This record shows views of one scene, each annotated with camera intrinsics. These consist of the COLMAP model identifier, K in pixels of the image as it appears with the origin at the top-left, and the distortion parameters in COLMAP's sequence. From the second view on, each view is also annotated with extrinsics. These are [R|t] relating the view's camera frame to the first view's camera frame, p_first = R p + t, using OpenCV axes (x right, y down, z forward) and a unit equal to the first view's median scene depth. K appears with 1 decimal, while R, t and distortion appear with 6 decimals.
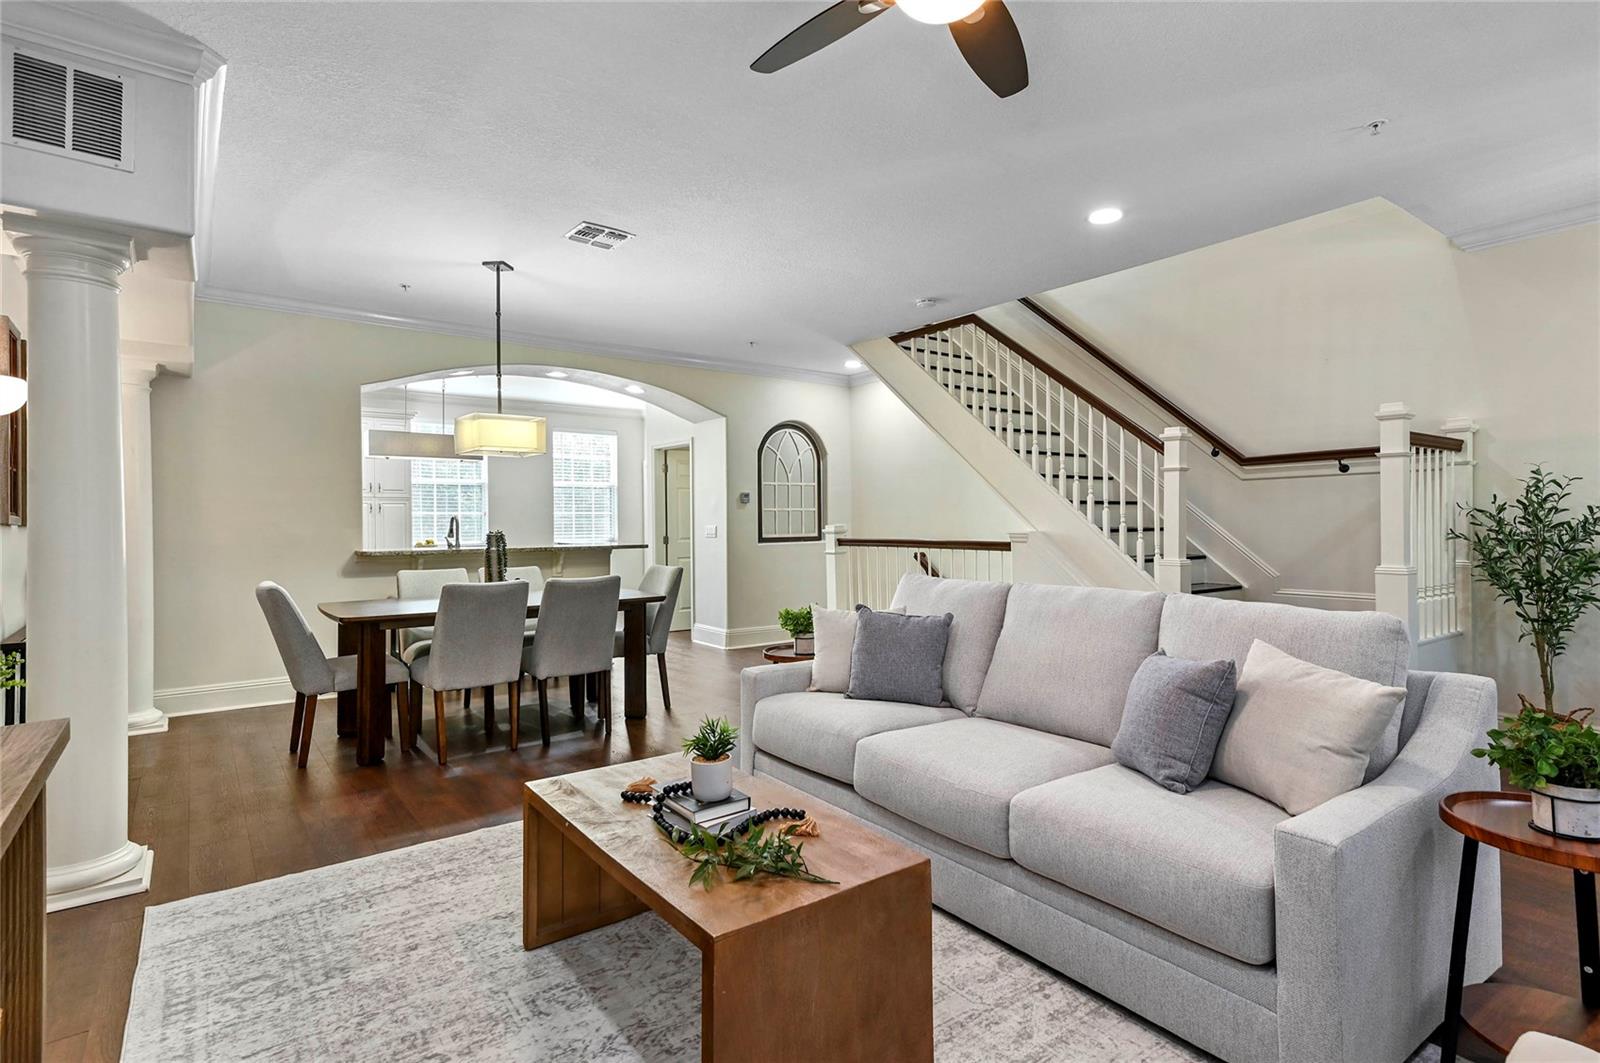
lens RADIAL K [[777.7, 0, 777.9], [0, 777.7, 519.2], [0, 0, 1]] dist [0.024456, -0.003323]
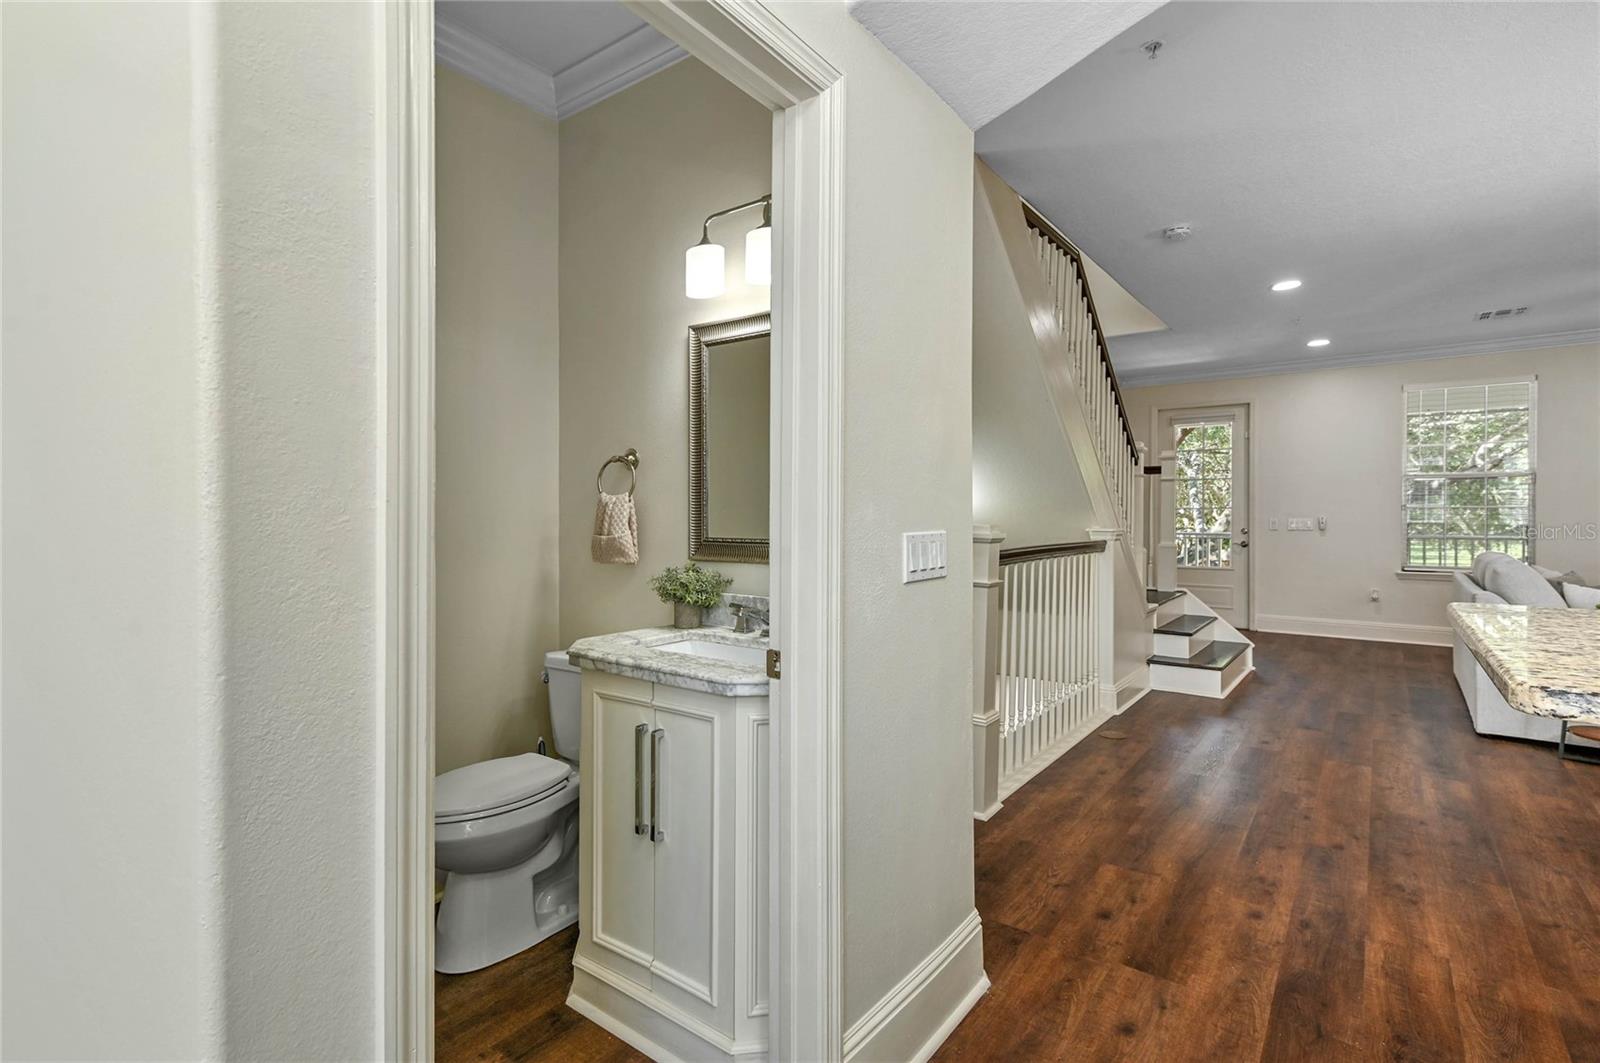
lens RADIAL K [[773.5, 0, 785.3], [0, 773.5, 518.0], [0, 0, 1]] dist [0.020358, 0.001481]
pose [[-0.289268, -0.000117, 0.957248, -0.436015], [-0.004800, 0.999988, -0.001328, 0.006641], [-0.957236, -0.004979, -0.289265, 1.601548]]
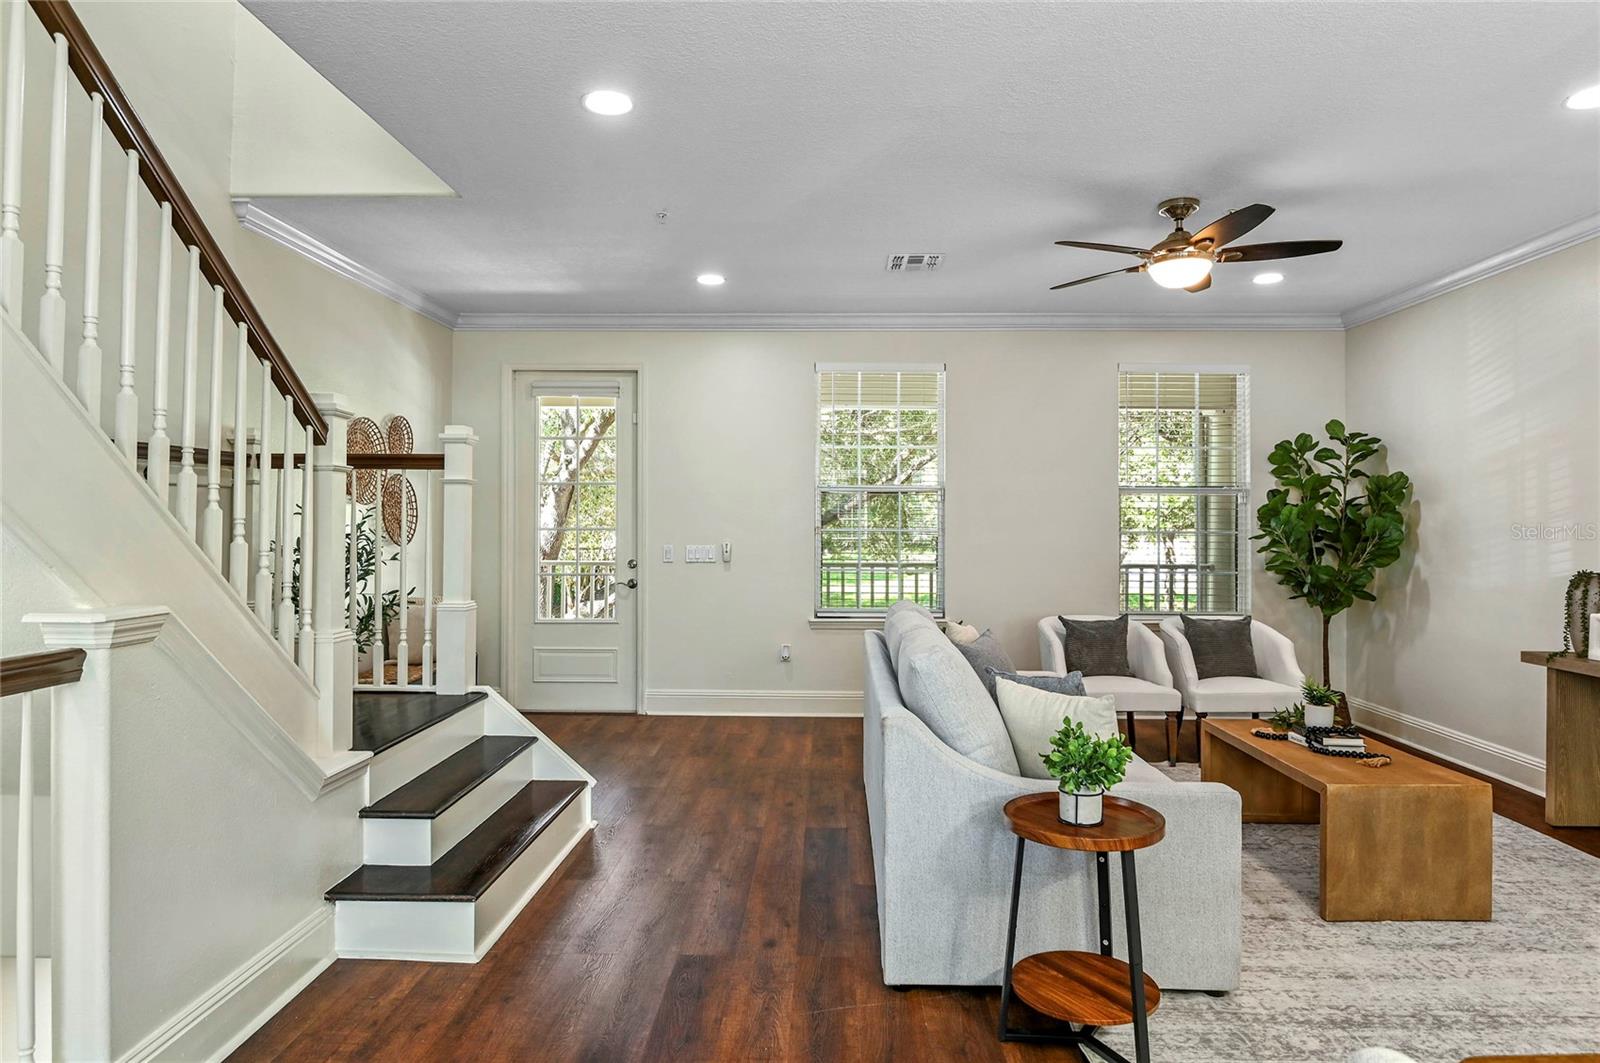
lens RADIAL K [[926.5, 0, 799.1], [0, 926.5, 516.7], [0, 0, 1]] dist [-0.006404, -0.009922]
pose [[-0.791612, 0.007095, 0.610984, -0.137849], [-0.003238, 0.999870, -0.015807, -0.016986], [-0.611016, -0.014492, -0.791485, 1.114749]]
